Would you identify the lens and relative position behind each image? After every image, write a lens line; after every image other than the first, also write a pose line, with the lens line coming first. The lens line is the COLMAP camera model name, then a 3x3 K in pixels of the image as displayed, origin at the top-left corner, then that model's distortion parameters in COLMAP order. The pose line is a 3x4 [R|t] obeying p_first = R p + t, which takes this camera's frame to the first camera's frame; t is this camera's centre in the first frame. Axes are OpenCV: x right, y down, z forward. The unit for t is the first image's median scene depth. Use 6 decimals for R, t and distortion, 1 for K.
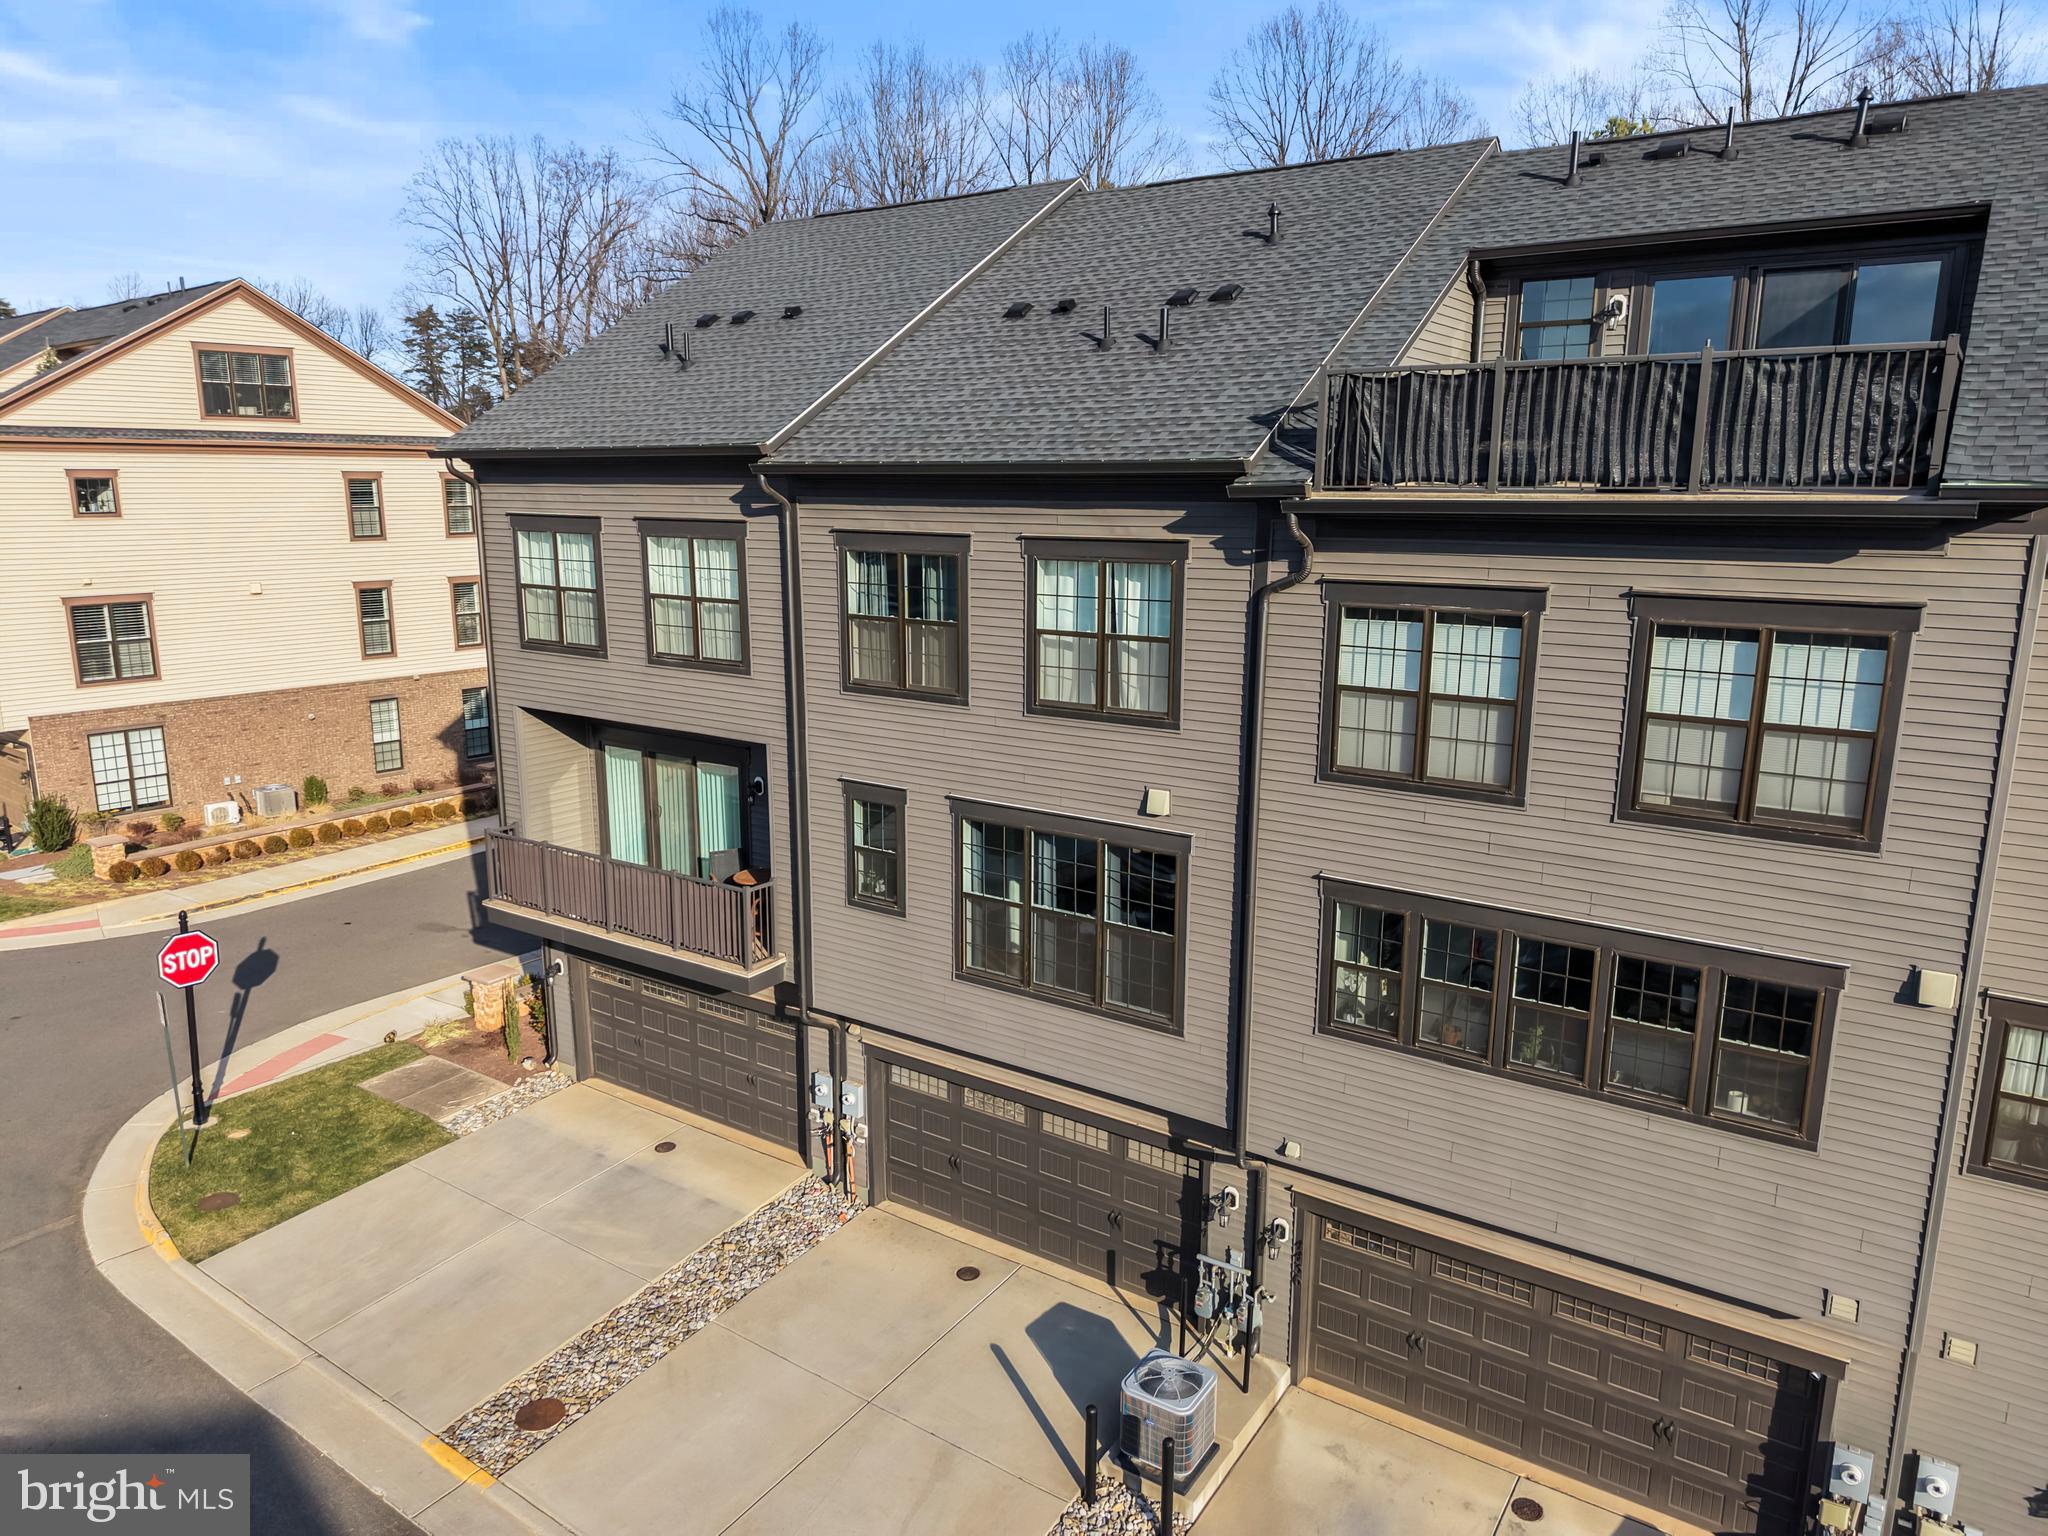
lens RADIAL K [[1360.0, 0, 1024.0], [0, 1360.0, 768.0], [0, 0, 1]] dist [-0.002654, -0.004230]
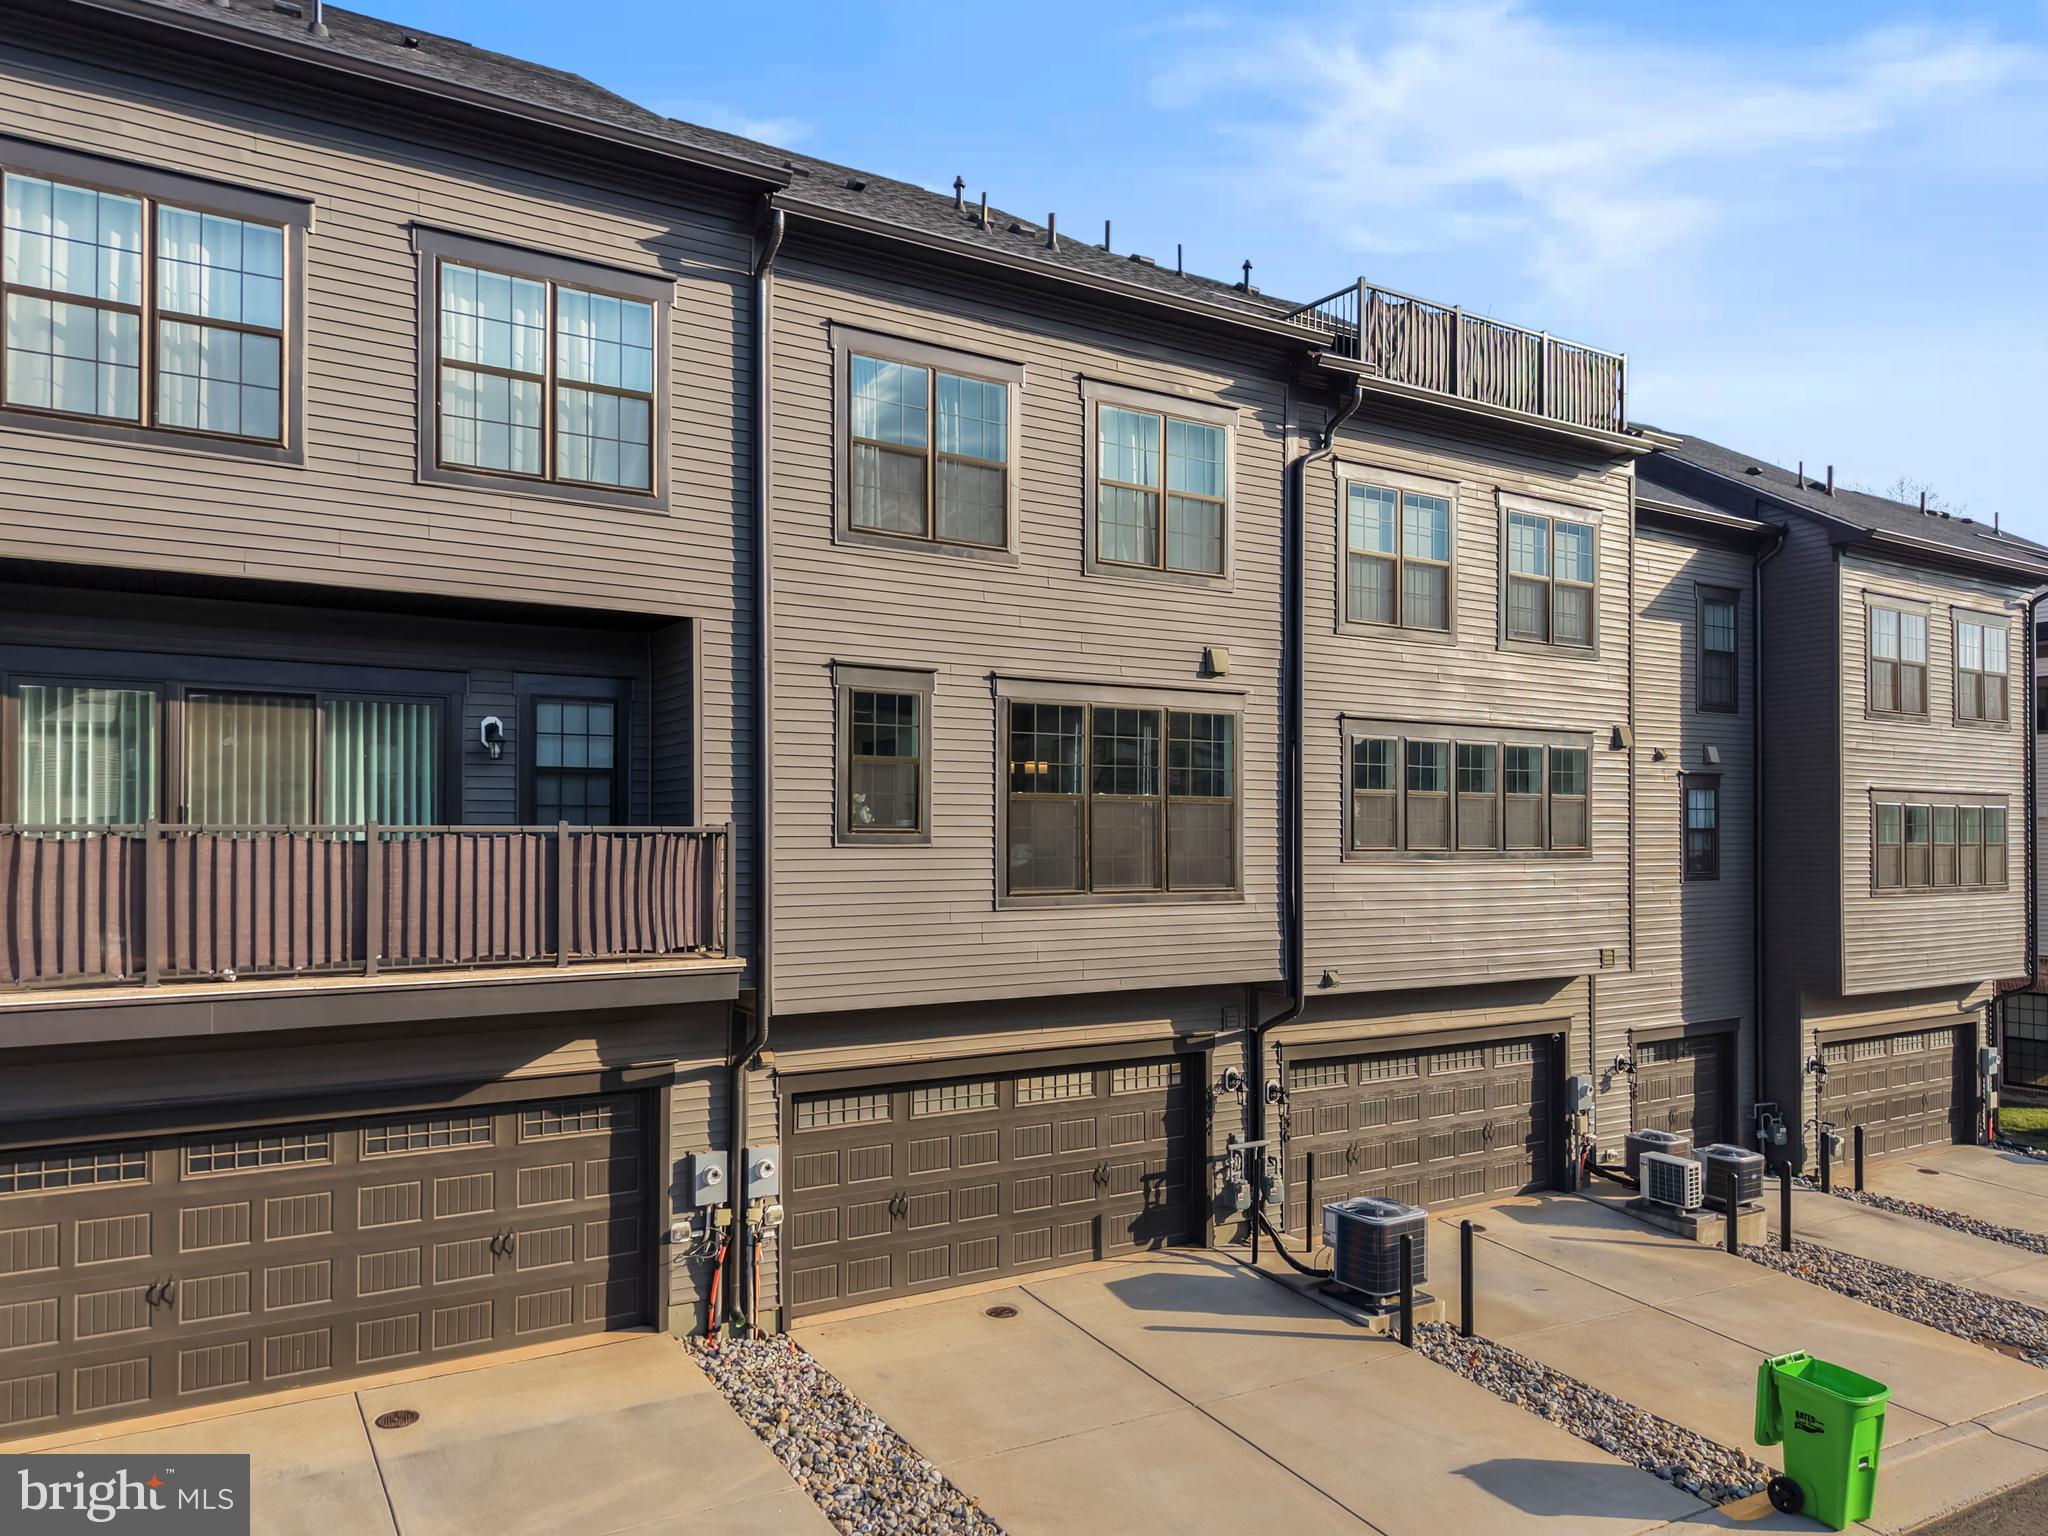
lens RADIAL K [[1407.2, 0, 1027.6], [0, 1407.2, 834.6], [0, 0, 1]] dist [0.001955, 0.000502]
pose [[0.402396, -0.000902, 0.915465, -0.822252], [0.190522, 0.978186, -0.082781, 0.189972], [-0.895421, 0.207727, 0.393790, 0.664231]]
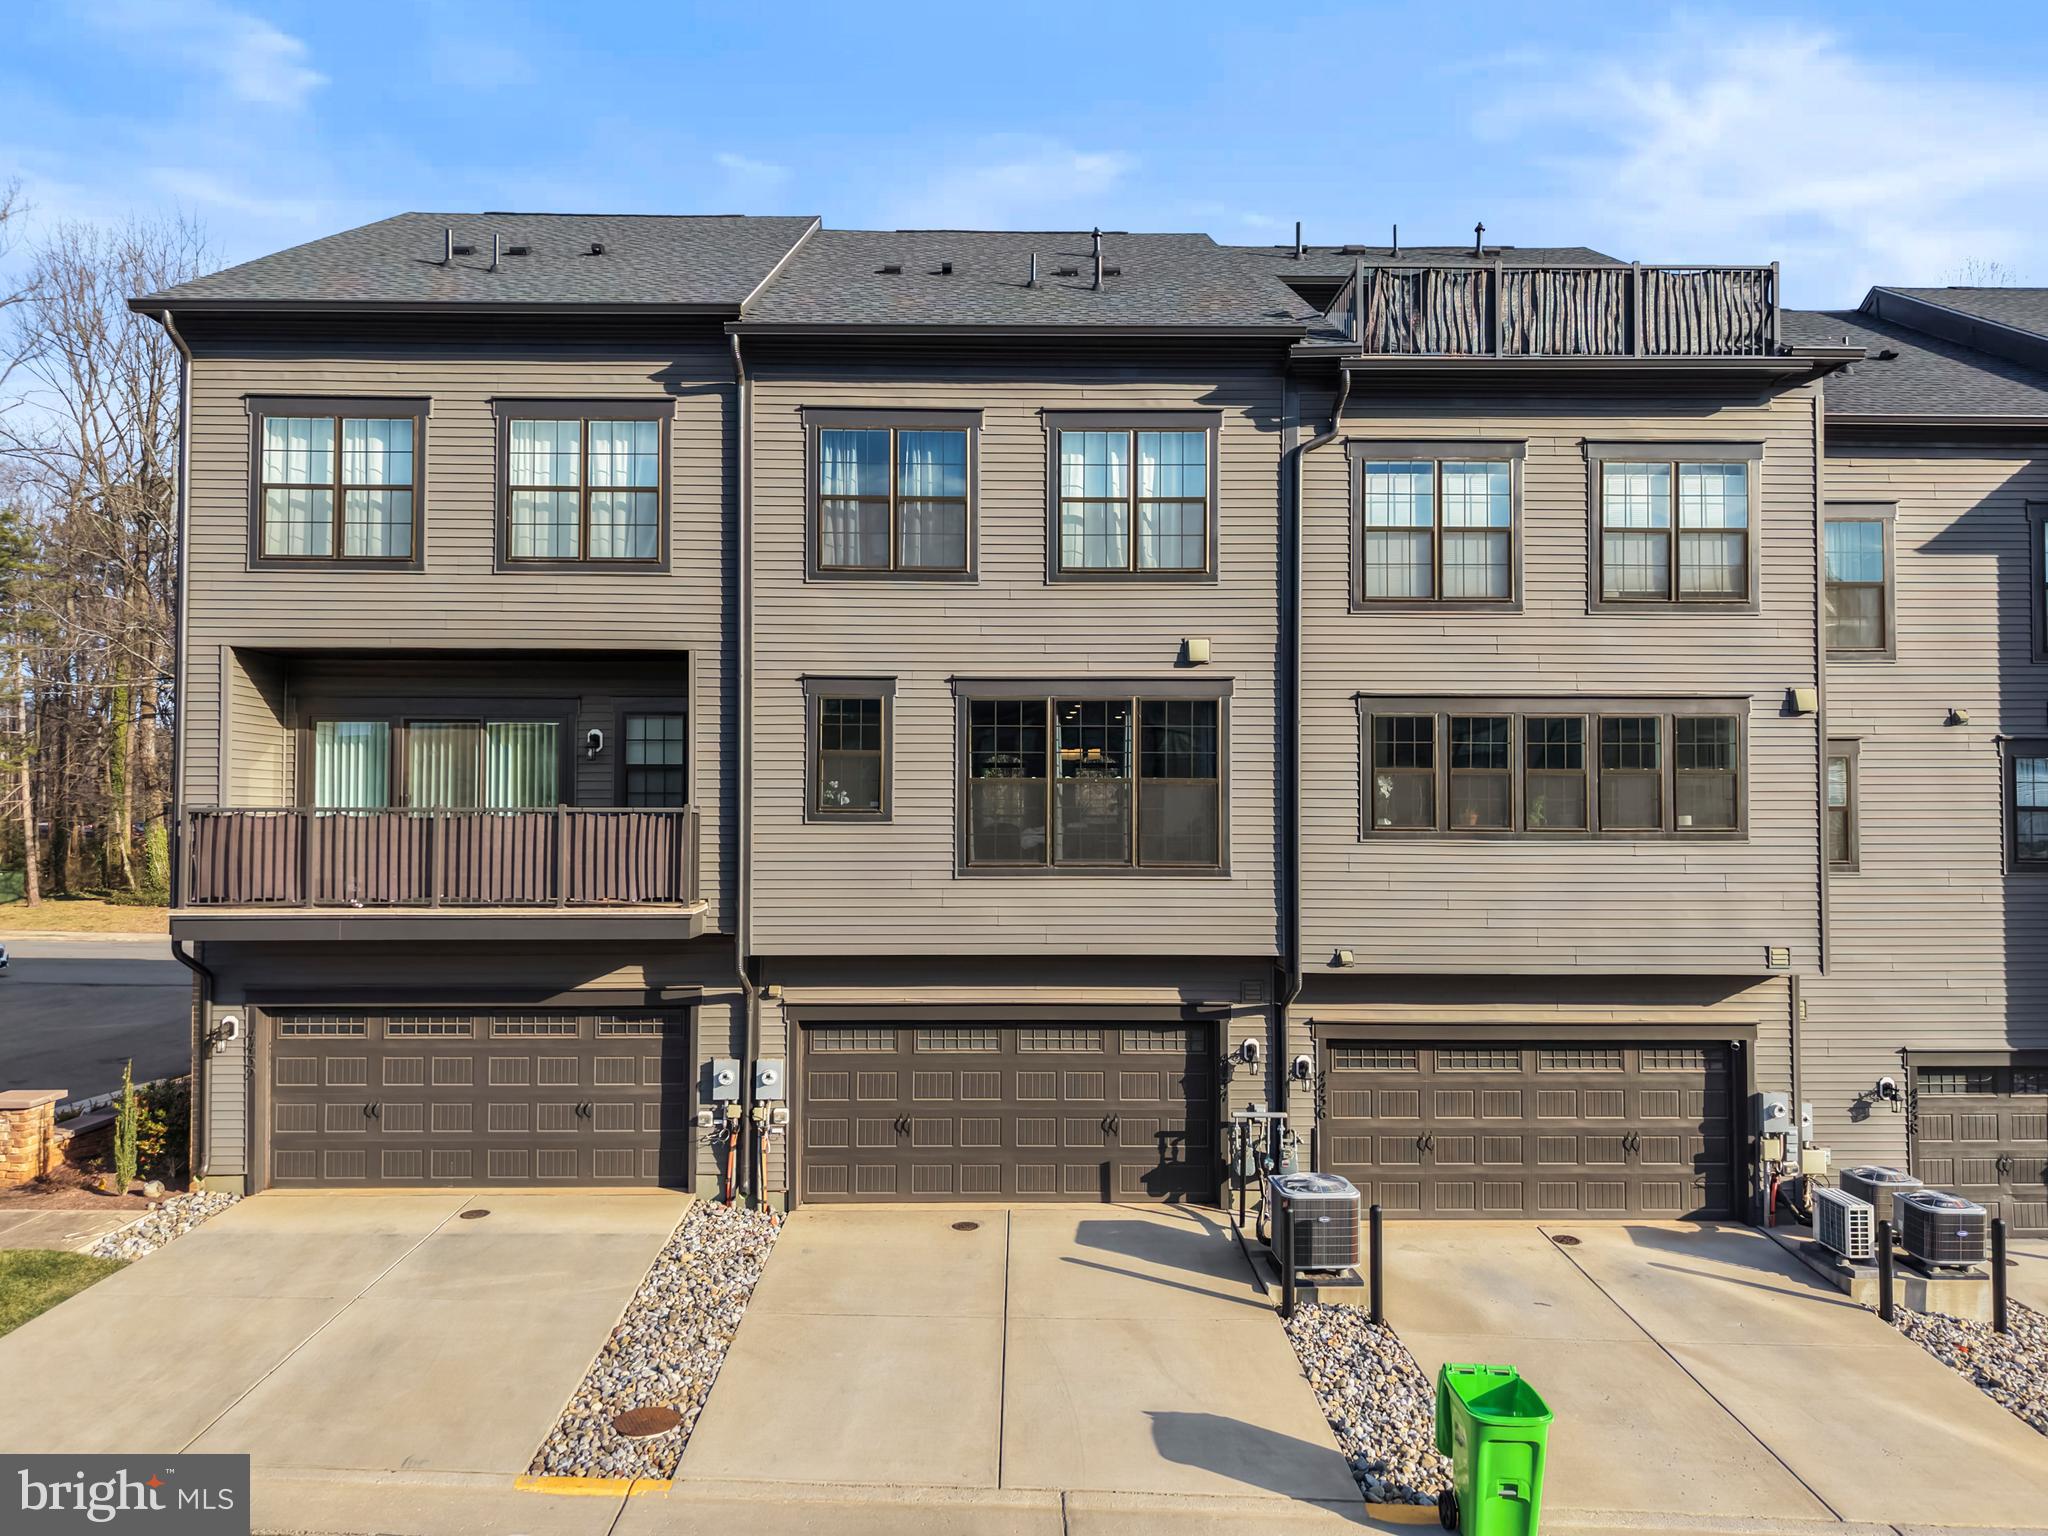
lens RADIAL K [[1387.1, 0, 1017.6], [0, 1387.1, 794.8], [0, 0, 1]] dist [0.004462, -0.000234]
pose [[0.815788, 0.010548, 0.578255, -0.583525], [0.120972, 0.974605, -0.188442, 0.292872], [-0.565558, 0.223681, 0.793795, 0.209981]]
